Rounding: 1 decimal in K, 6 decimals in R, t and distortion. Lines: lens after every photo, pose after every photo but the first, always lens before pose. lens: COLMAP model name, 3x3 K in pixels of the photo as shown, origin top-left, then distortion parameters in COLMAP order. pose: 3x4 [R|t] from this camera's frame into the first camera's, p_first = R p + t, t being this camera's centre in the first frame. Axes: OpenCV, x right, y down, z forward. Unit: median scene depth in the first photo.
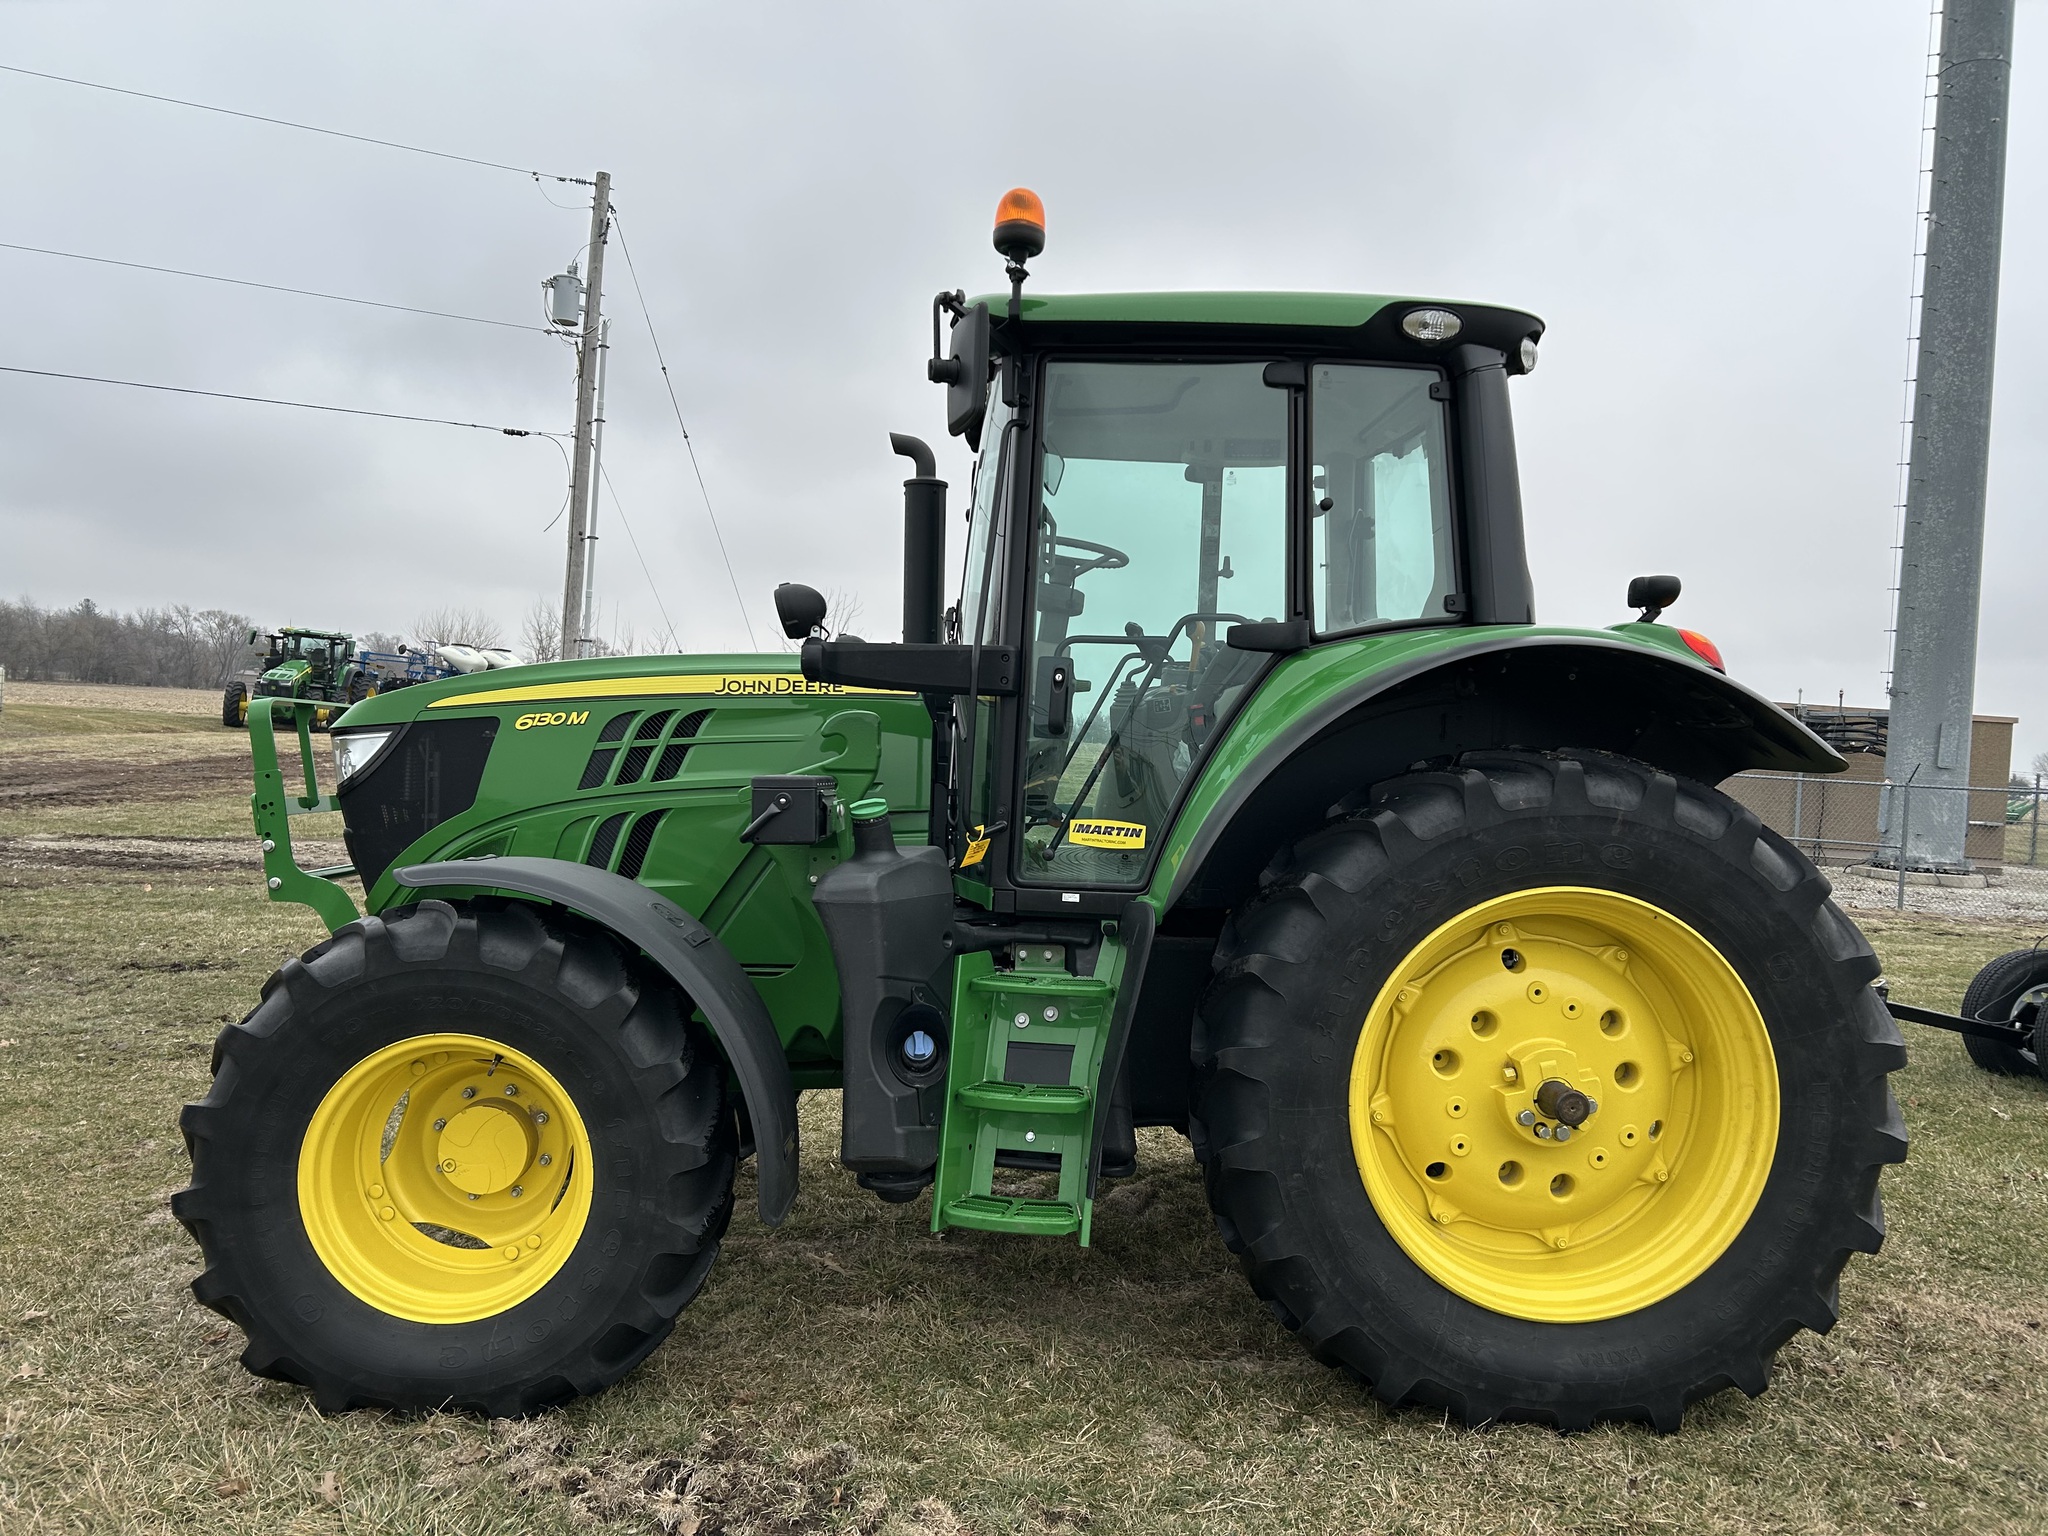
lens RADIAL K [[1540.2, 0, 1032.9], [0, 1540.2, 756.6], [0, 0, 1]] dist [0.054182, -0.060458]
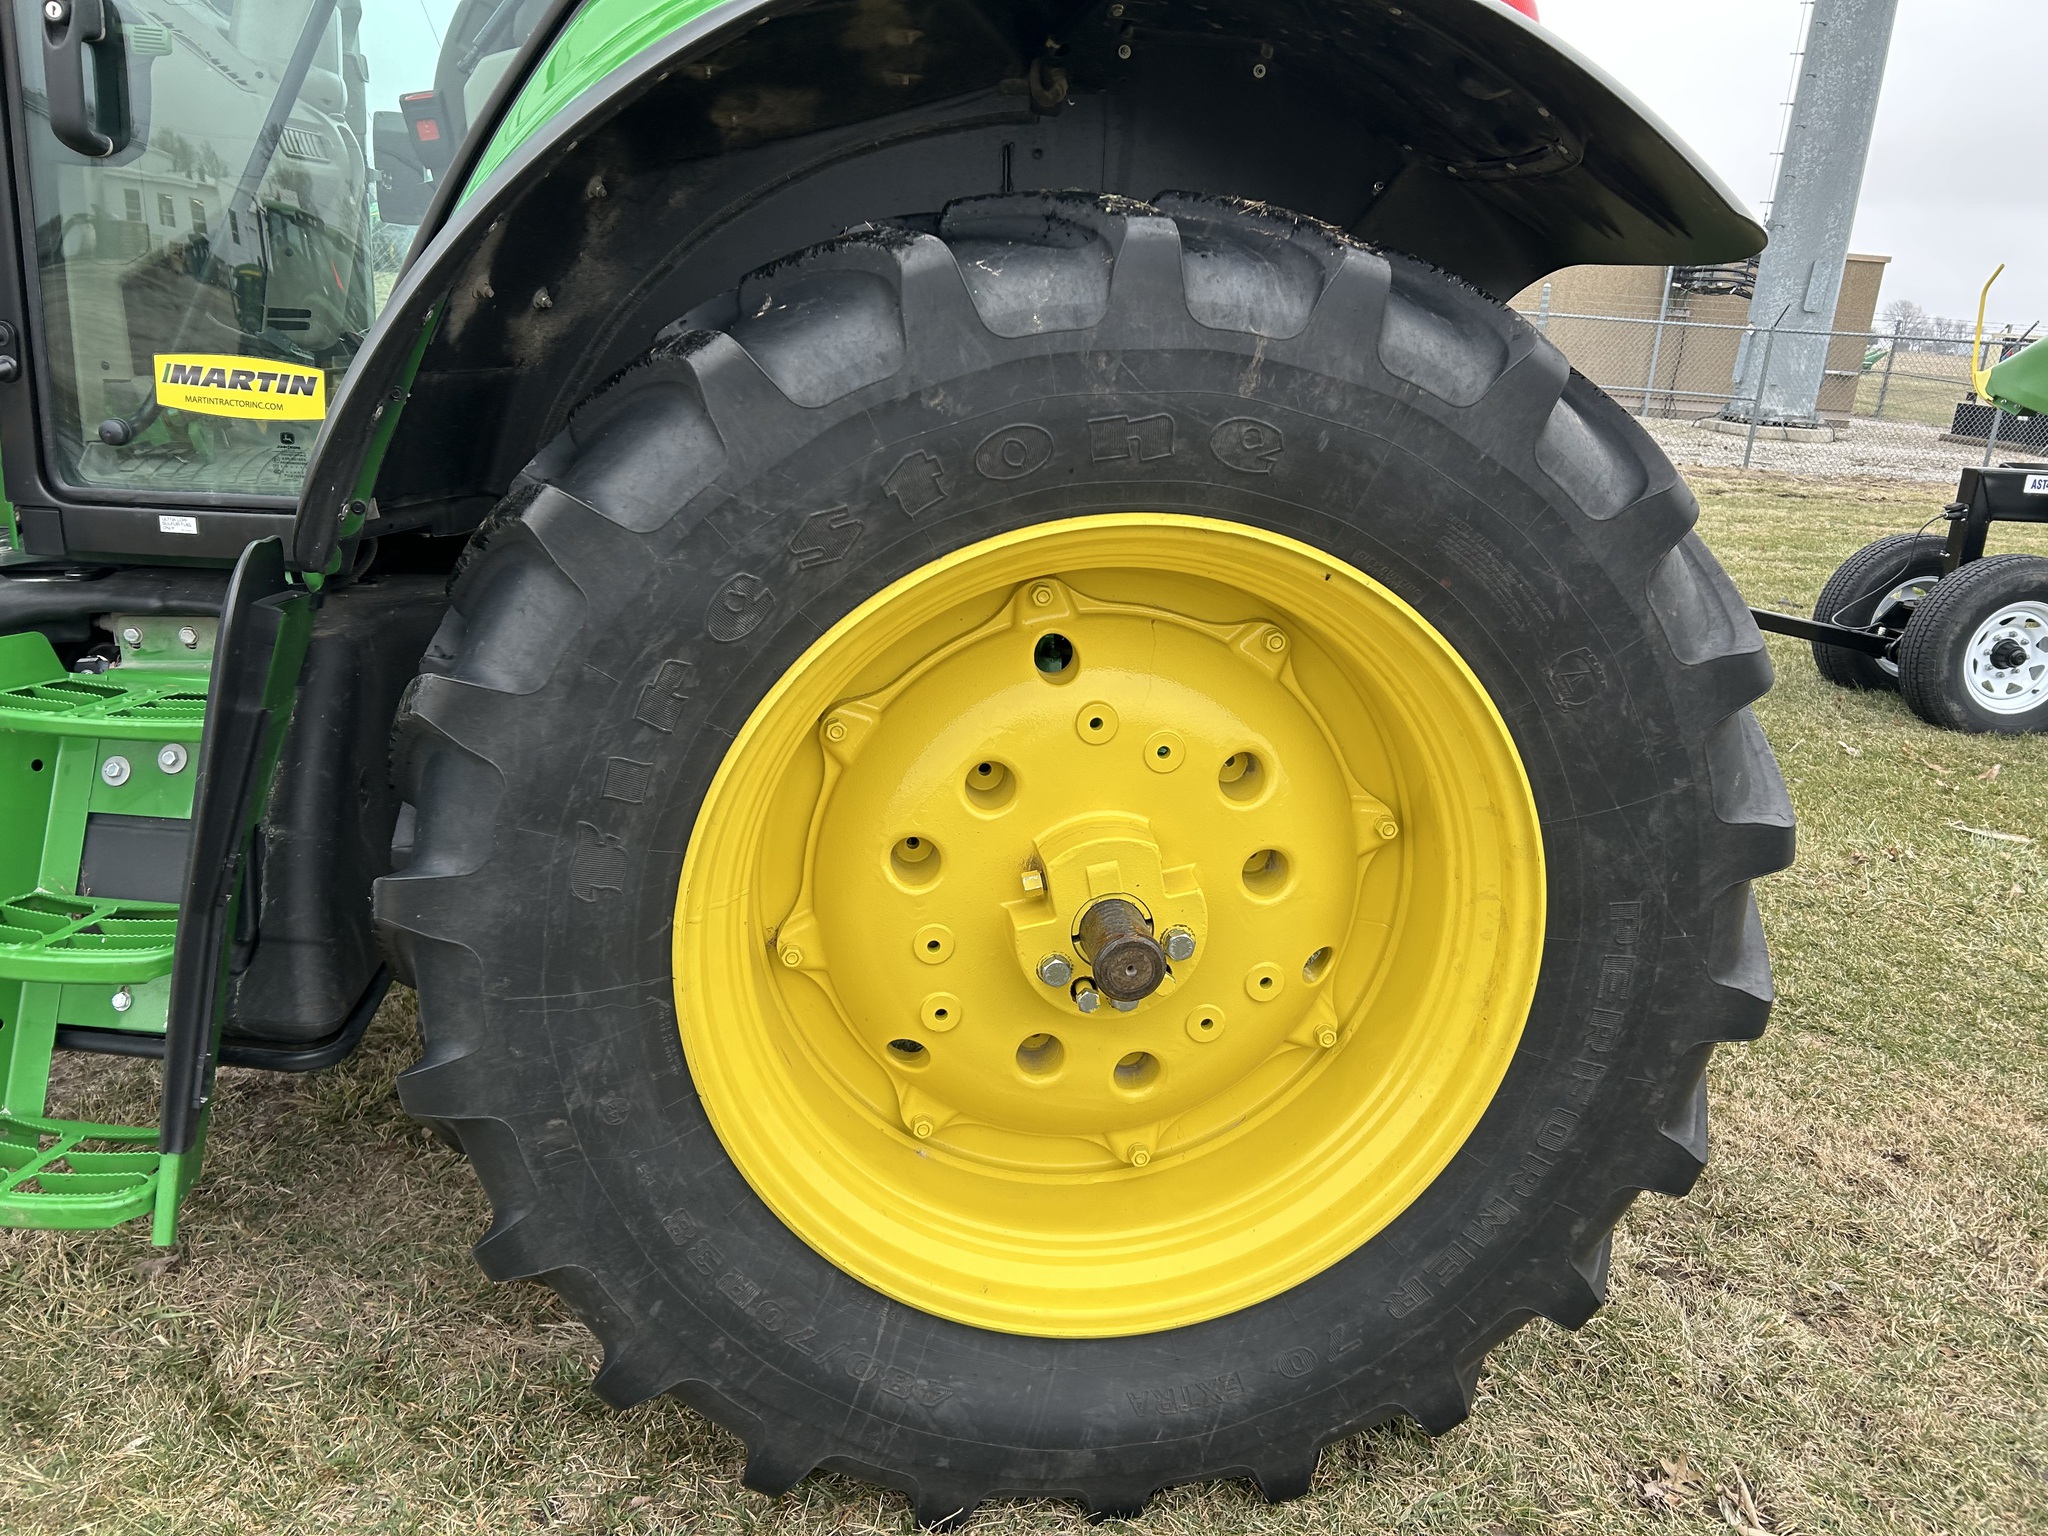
lens RADIAL K [[1540.2, 0, 1031.0], [0, 1540.2, 765.5], [0, 0, 1]] dist [0.054182, -0.060458]
pose [[0.996198, -0.017949, 0.085247, 0.260773], [-0.007304, 0.957890, 0.287042, 0.024106], [-0.086810, -0.286573, 0.954117, 0.526443]]
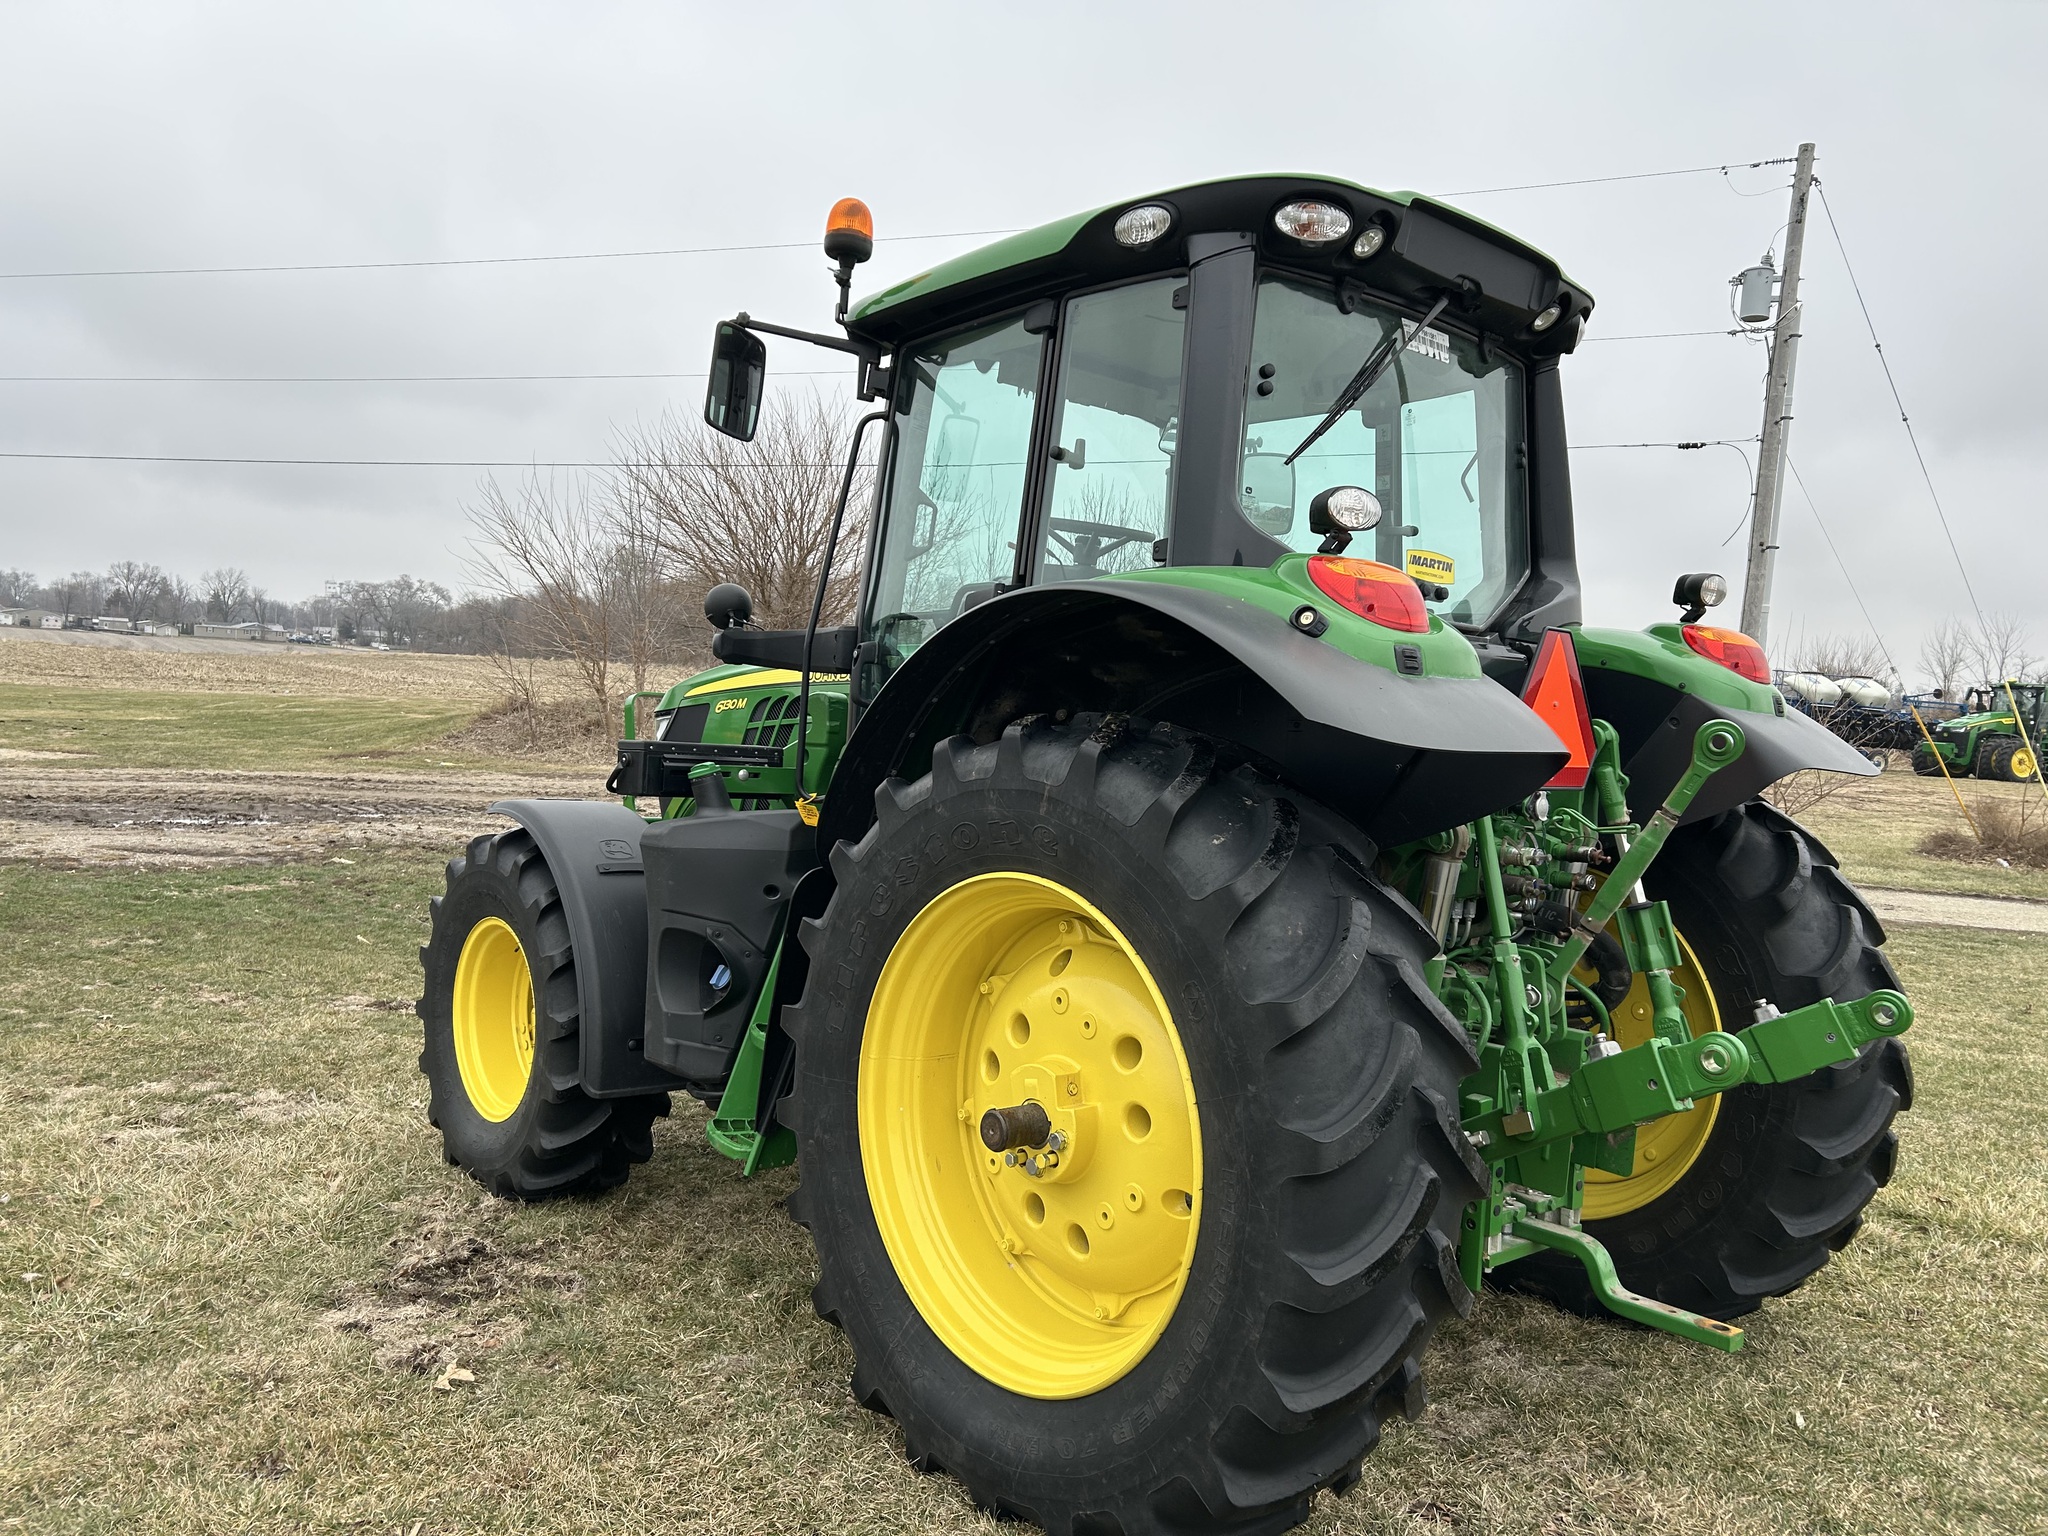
lens RADIAL K [[1540.2, 0, 1006.6], [0, 1540.2, 785.3], [0, 0, 1]] dist [0.054182, -0.060458]
pose [[0.623406, 0.028180, -0.781390, 0.955556], [-0.031917, 0.999435, 0.010579, 0.025505], [0.781246, 0.018345, 0.623953, 0.445219]]
